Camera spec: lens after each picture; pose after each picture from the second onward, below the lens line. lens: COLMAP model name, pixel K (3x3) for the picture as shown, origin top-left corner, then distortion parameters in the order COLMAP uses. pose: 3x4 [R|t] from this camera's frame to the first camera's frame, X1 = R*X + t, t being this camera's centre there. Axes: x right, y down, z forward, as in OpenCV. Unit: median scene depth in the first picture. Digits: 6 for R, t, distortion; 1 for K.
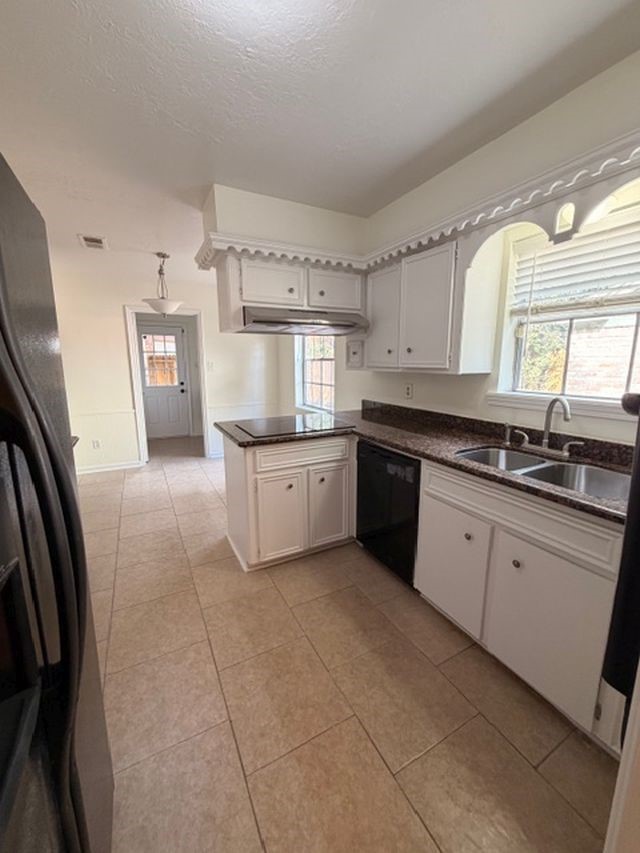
lens RADIAL K [[335.0, 0, 313.3], [0, 335.0, 422.8], [0, 0, 1]] dist [0.004142, 0.000110]
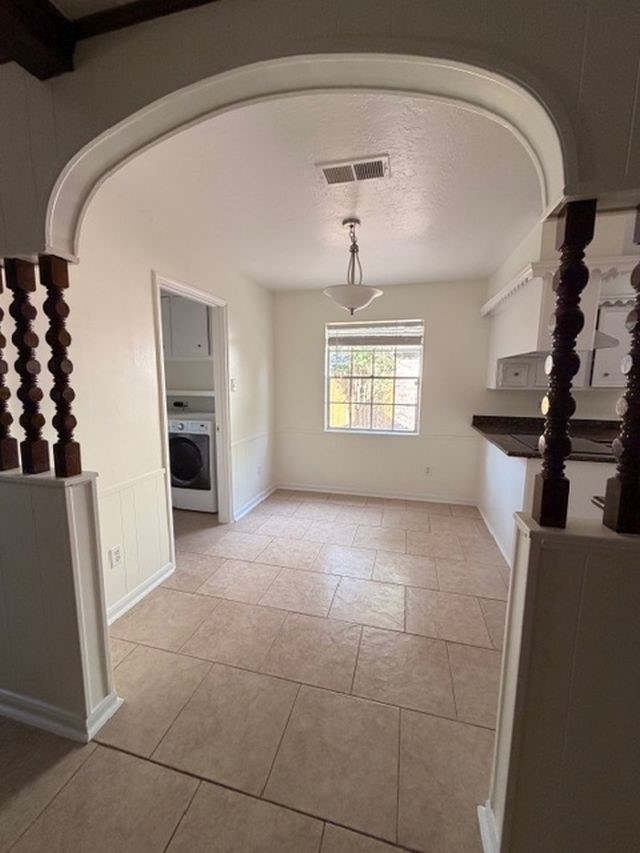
lens RADIAL K [[335.0, 0, 319.0], [0, 335.0, 421.5], [0, 0, 1]] dist [0.004142, 0.000110]
pose [[0.673579, -0.080644, 0.734703, -0.778681], [0.120828, 0.992672, -0.001816, -0.083646], [-0.729172, 0.089996, 0.678387, 0.473779]]
